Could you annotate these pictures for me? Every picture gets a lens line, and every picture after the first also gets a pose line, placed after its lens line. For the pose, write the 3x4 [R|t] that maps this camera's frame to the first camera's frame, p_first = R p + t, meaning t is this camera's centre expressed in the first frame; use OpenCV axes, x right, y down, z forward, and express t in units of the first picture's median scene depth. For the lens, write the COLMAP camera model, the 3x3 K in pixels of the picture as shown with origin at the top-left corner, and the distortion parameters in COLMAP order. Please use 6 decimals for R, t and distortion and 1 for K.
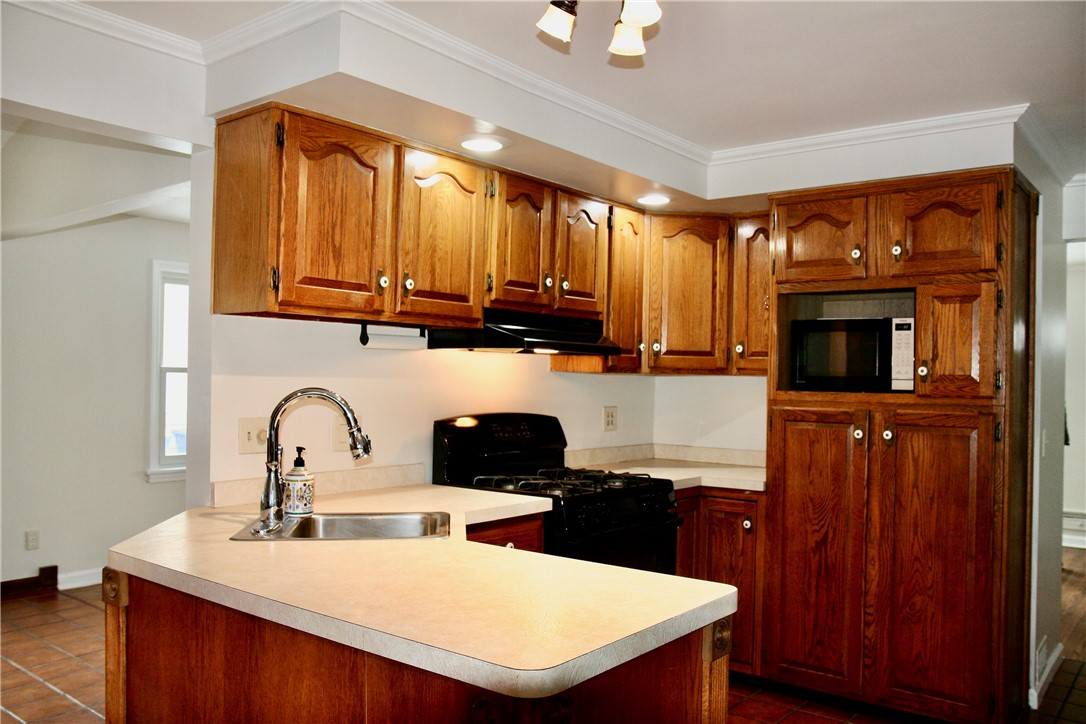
lens RADIAL K [[852.4, 0, 537.6], [0, 852.4, 367.2], [0, 0, 1]] dist [-0.091183, 0.087169]
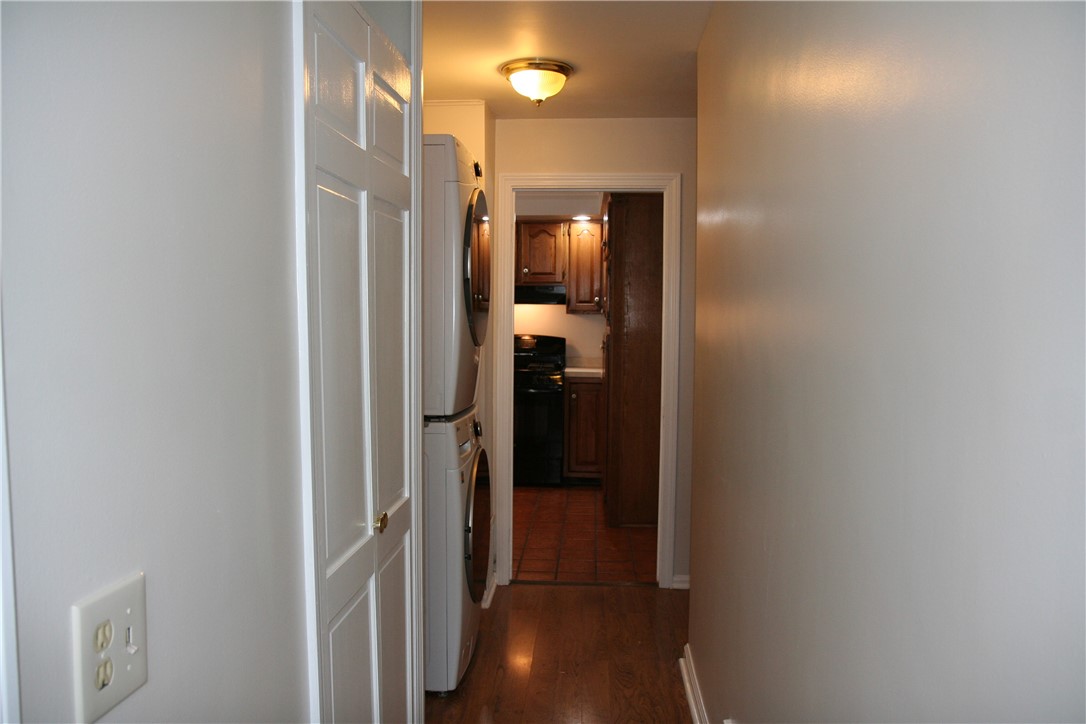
lens RADIAL K [[852.4, 0, 543.3], [0, 852.4, 362.2], [0, 0, 1]] dist [-0.091183, 0.087169]
pose [[0.579311, 0.037781, -0.814230, 1.876287], [0.014304, 0.998300, 0.056499, 0.008024], [0.814981, -0.044377, 0.577786, -0.161863]]
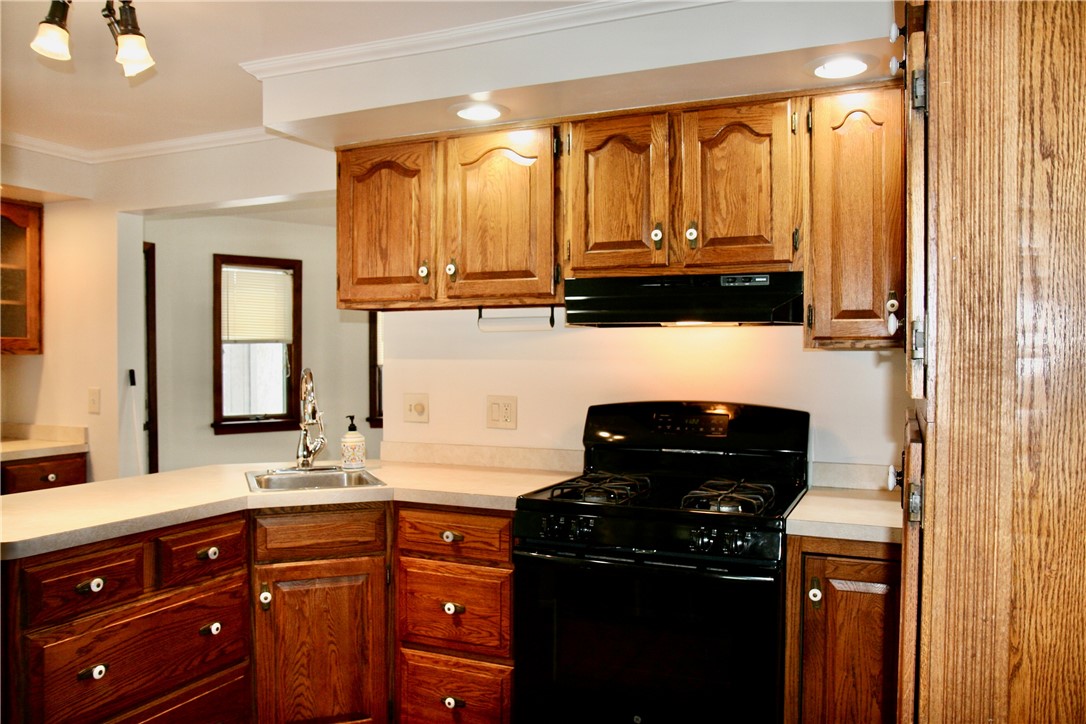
lens RADIAL K [[906.7, 0, 541.2], [0, 906.7, 362.9], [0, 0, 1]] dist [-0.091253, 0.002900]
pose [[0.250166, -0.007231, -0.968176, 0.844192], [0.016647, 0.999856, -0.003166, 0.019891], [0.968060, -0.015325, 0.250251, 0.732378]]
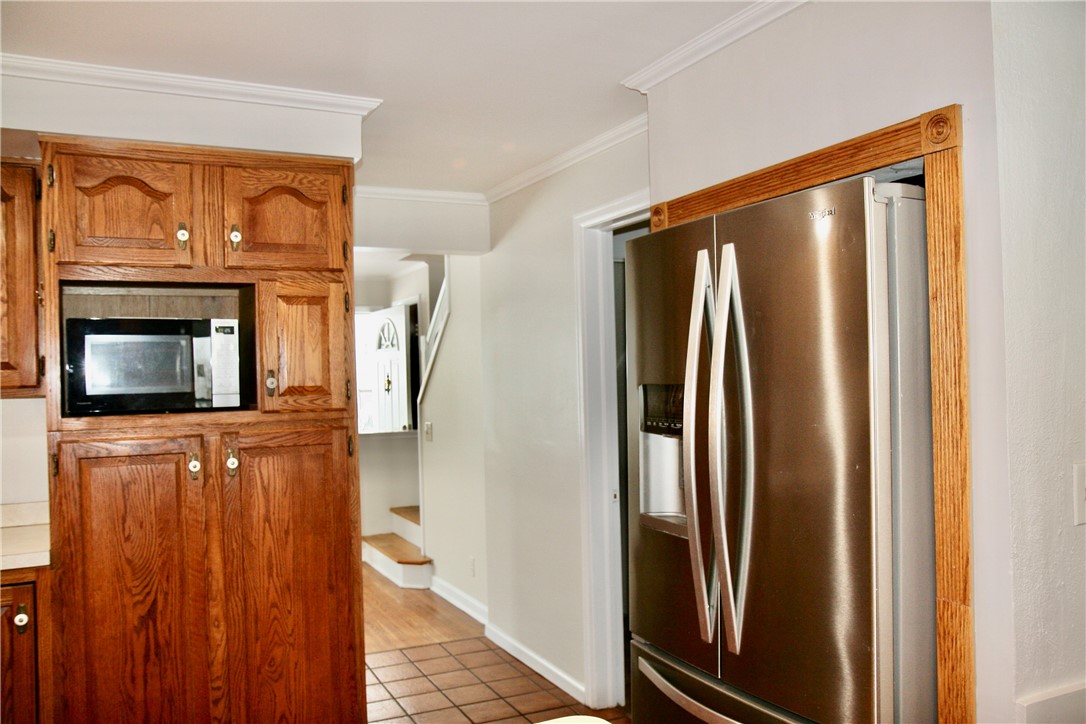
lens RADIAL K [[852.4, 0, 543.1], [0, 852.4, 365.7], [0, 0, 1]] dist [-0.091183, 0.087169]
pose [[0.425365, -0.020045, 0.904800, -0.192910], [0.020597, 0.999710, 0.012465, -0.017695], [-0.904788, 0.013334, 0.425655, 0.384263]]
